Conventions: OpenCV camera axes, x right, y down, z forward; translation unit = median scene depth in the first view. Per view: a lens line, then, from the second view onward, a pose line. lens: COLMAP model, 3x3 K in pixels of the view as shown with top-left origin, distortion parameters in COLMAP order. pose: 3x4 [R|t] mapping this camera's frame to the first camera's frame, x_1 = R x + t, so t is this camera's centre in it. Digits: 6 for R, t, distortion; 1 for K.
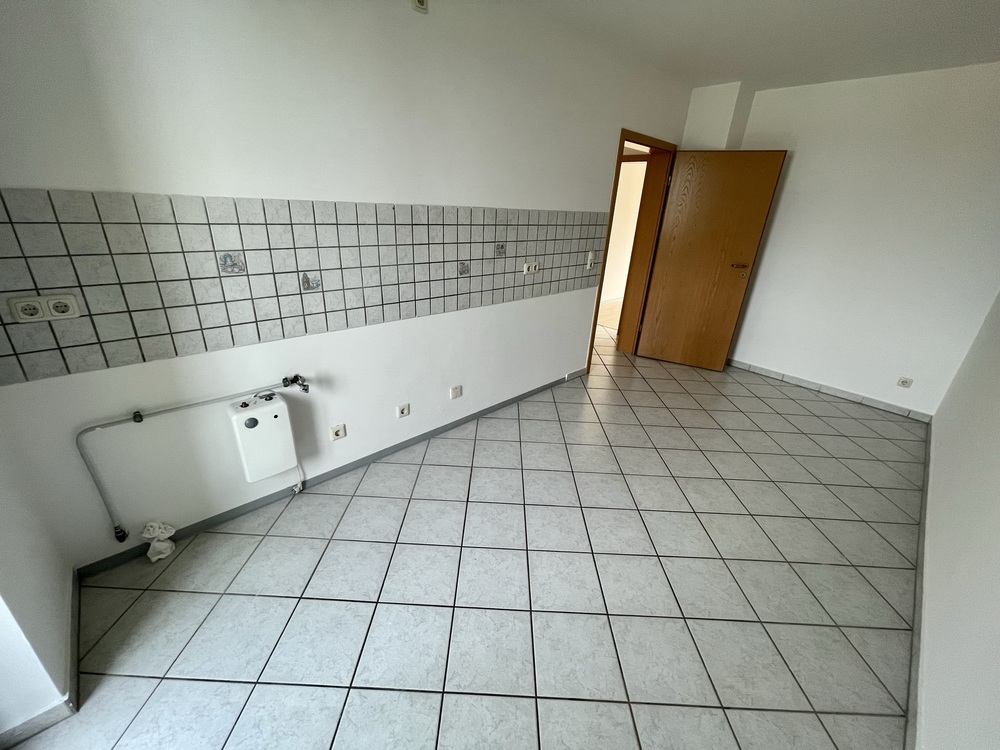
lens RADIAL K [[402.5, 0, 501.6], [0, 402.5, 370.6], [0, 0, 1]] dist [-0.003182, 0.001937]
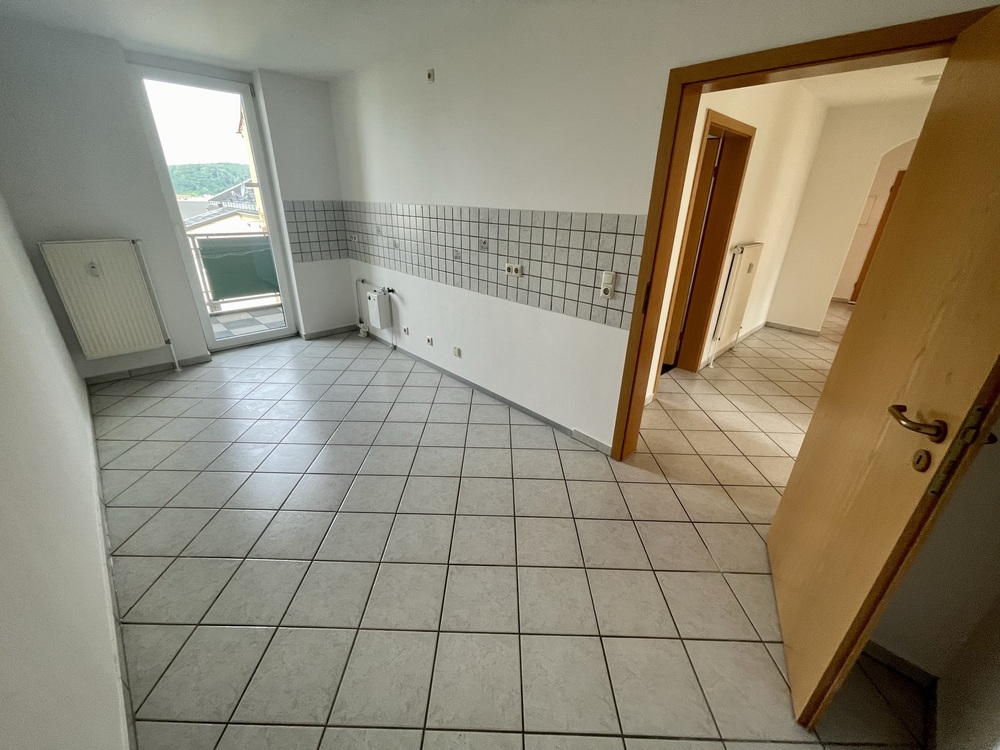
lens RADIAL K [[402.5, 0, 494.7], [0, 402.5, 372.6], [0, 0, 1]] dist [-0.003182, 0.001937]
pose [[-0.007310, 0.351112, -0.936305, 1.153970], [-0.405995, 0.854642, 0.323659, -0.366555], [0.913846, 0.382501, 0.136302, 0.998681]]
